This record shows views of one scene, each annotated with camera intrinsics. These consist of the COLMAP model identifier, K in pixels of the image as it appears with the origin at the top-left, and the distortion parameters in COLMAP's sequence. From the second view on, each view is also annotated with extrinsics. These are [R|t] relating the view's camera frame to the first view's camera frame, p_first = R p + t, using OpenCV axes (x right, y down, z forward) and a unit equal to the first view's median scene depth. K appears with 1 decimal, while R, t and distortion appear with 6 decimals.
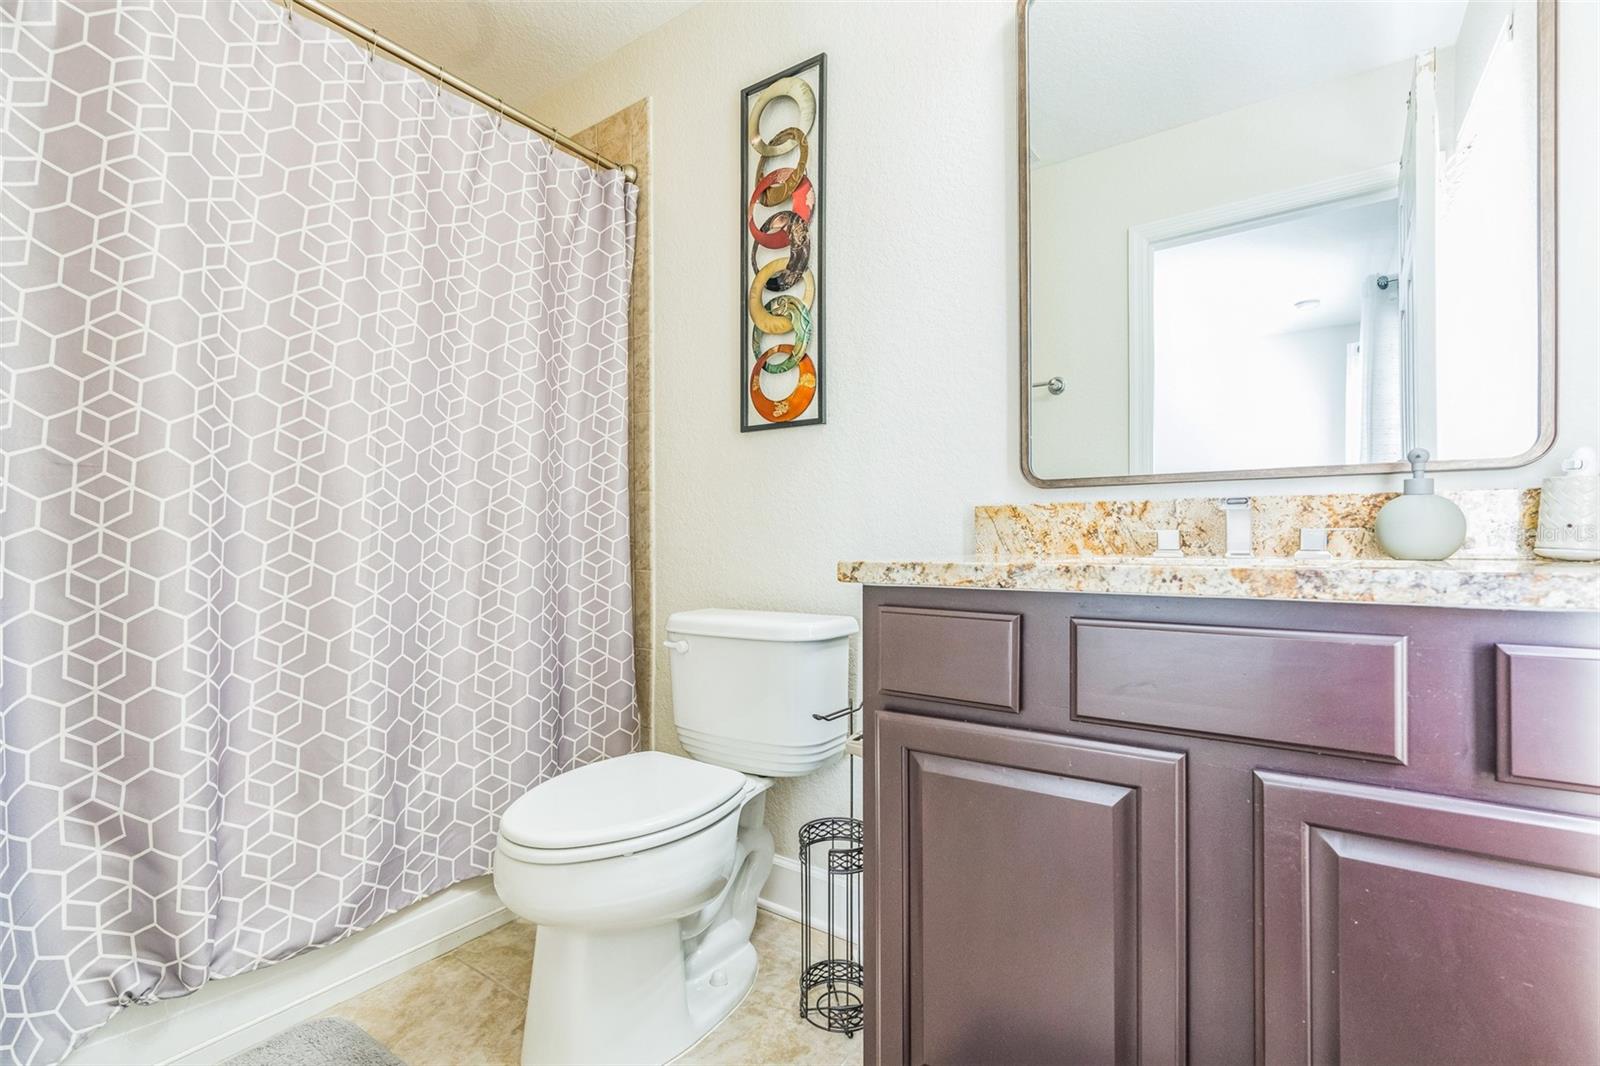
lens RADIAL K [[716.7, 0, 803.6], [0, 716.7, 536.4], [0, 0, 1]] dist [0.001173, 0.000608]
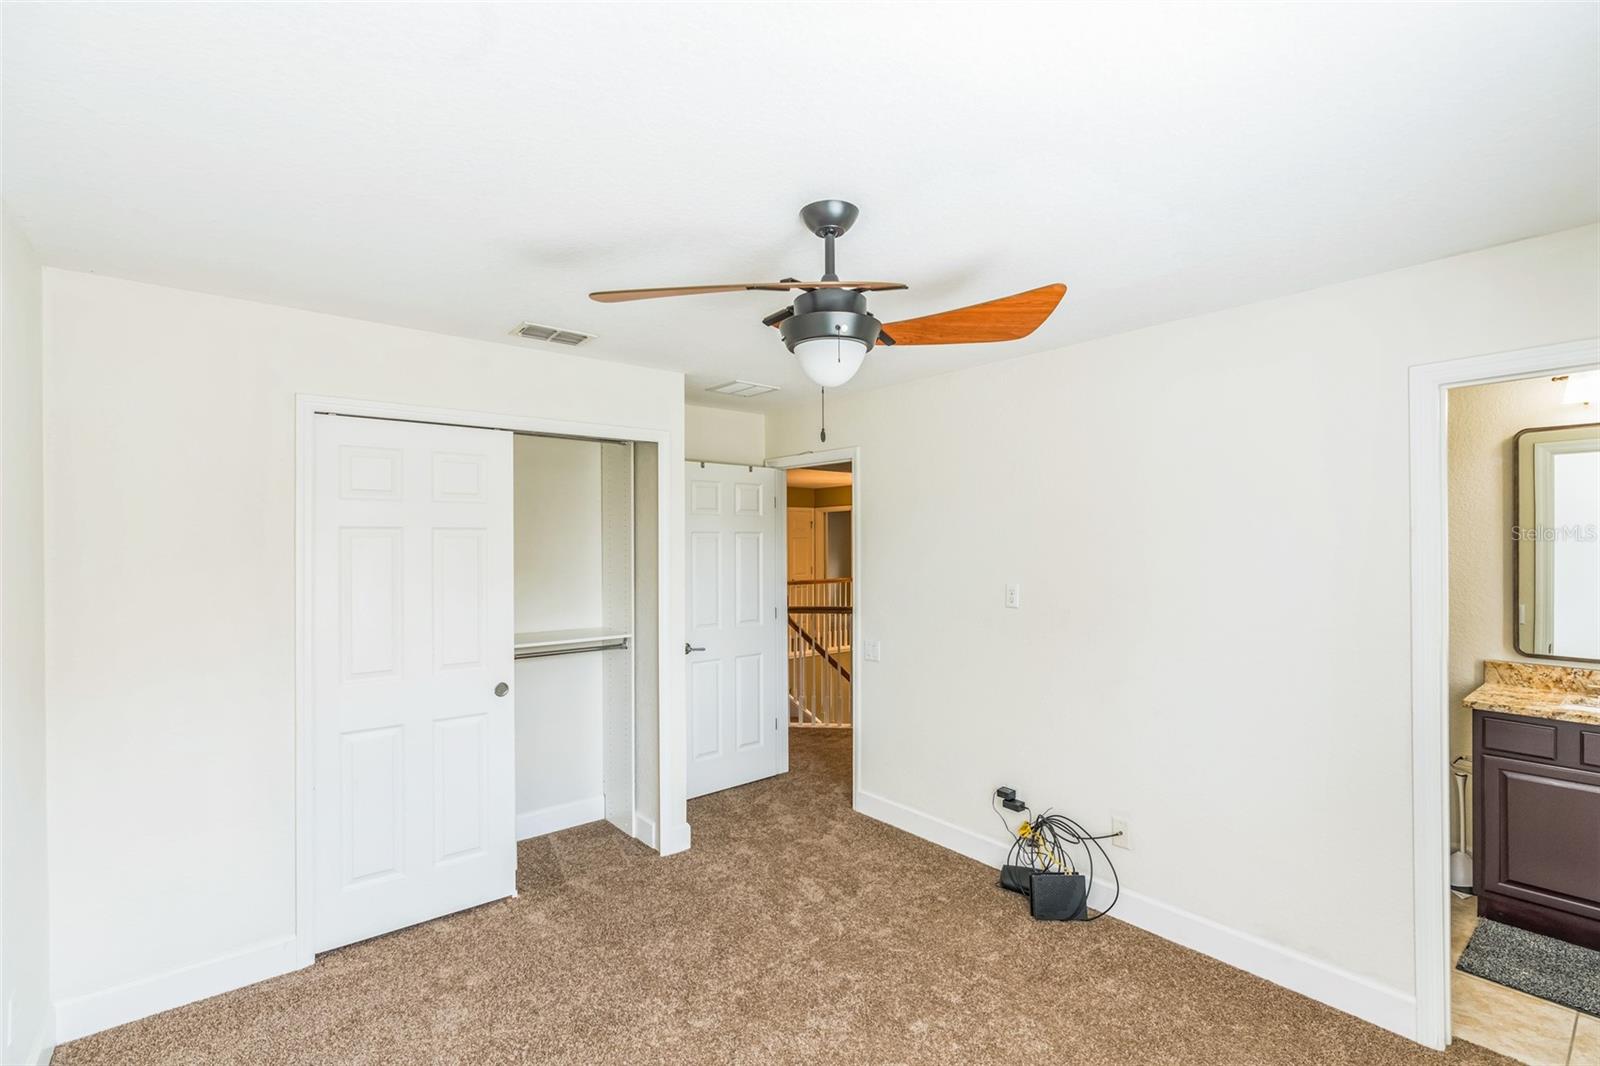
lens RADIAL K [[716.7, 0, 795.8], [0, 716.7, 534.7], [0, 0, 1]] dist [0.001173, 0.000608]
pose [[0.962016, -0.003779, -0.272968, -1.350270], [0.003789, 0.999993, -0.000491, -0.493548], [0.272968, -0.000562, 0.962023, -1.926522]]
